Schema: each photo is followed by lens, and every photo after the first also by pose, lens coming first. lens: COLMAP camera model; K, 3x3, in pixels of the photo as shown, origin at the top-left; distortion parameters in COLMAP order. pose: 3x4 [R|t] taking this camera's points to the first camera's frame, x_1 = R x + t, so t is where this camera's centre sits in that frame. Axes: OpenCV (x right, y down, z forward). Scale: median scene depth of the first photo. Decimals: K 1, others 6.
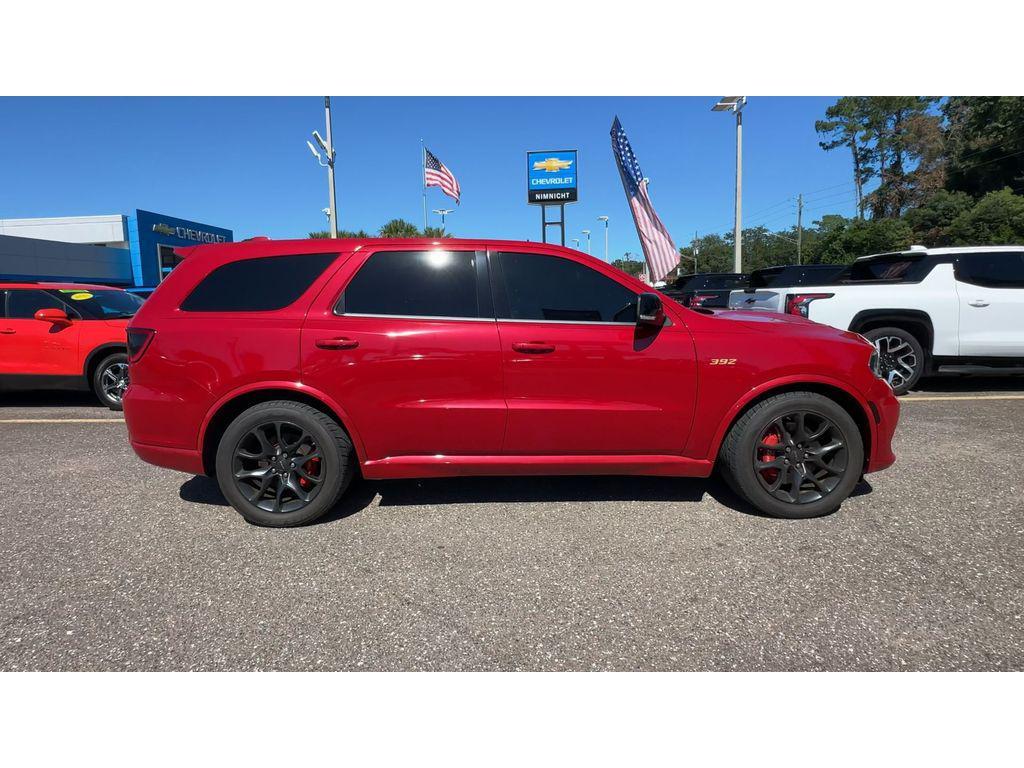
lens RADIAL K [[506.7, 0, 475.8], [0, 506.7, 341.4], [0, 0, 1]] dist [0.001531, 0.000700]
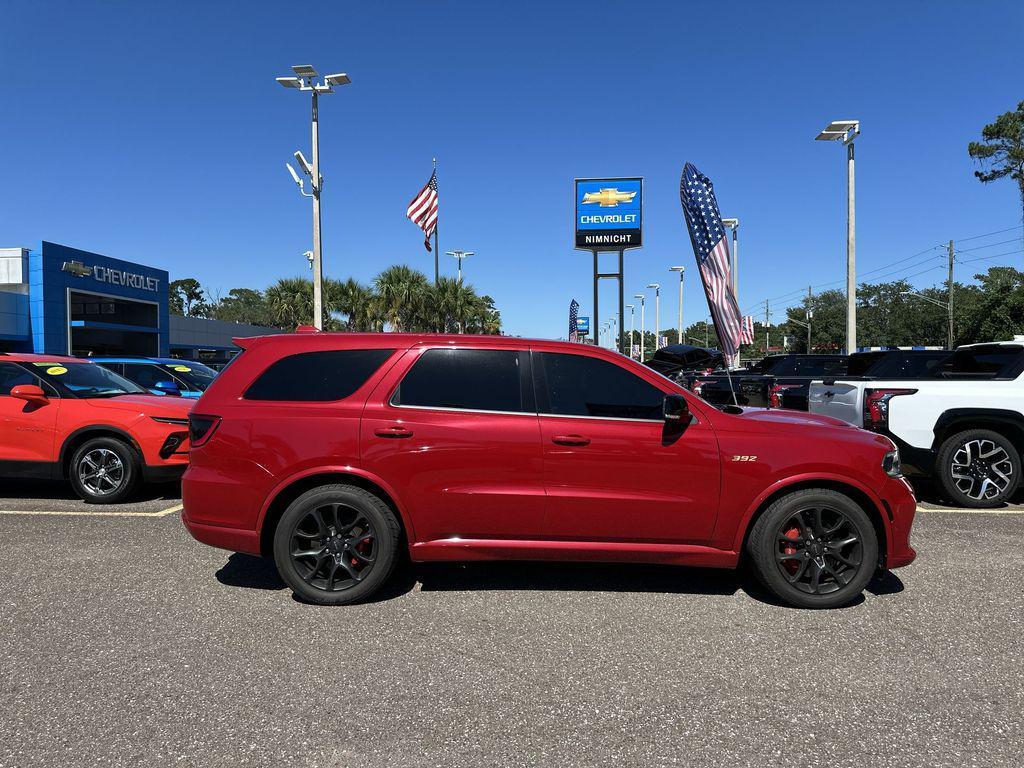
lens RADIAL K [[719.8, 0, 506.4], [0, 719.8, 385.4], [0, 0, 1]] dist [0.060672, -0.071923]
pose [[0.999633, 0.025099, 0.010185, -0.023277], [-0.024388, 0.997598, -0.064830, -0.001729], [-0.011788, 0.064558, 0.997844, -0.279893]]
